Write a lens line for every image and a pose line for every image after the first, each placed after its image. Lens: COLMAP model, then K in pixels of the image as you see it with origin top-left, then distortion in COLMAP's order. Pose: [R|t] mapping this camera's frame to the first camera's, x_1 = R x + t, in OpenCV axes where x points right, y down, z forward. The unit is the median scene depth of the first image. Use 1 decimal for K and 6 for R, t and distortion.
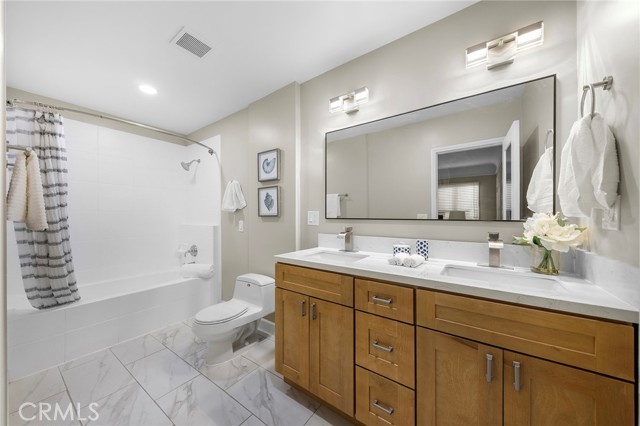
lens RADIAL K [[222.3, 0, 318.4], [0, 222.3, 216.6], [0, 0, 1]] dist [0.007997, -0.000396]
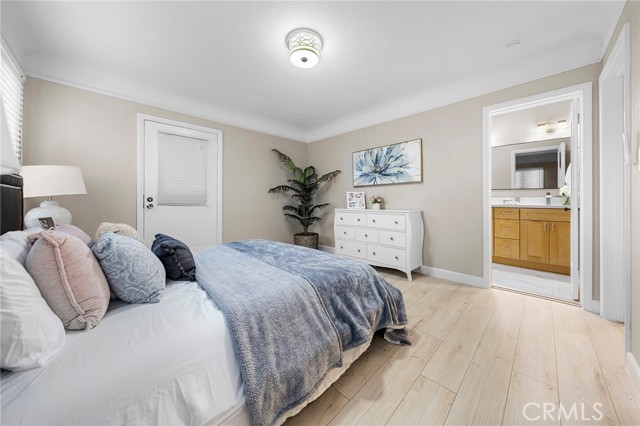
lens RADIAL K [[222.3, 0, 331.2], [0, 222.3, 197.3], [0, 0, 1]] dist [0.007997, -0.000396]
pose [[0.990246, 0.004716, -0.139253, -1.585092], [-0.006291, 0.999921, -0.010874, 0.187578], [0.139191, 0.011644, 0.990197, -2.253339]]
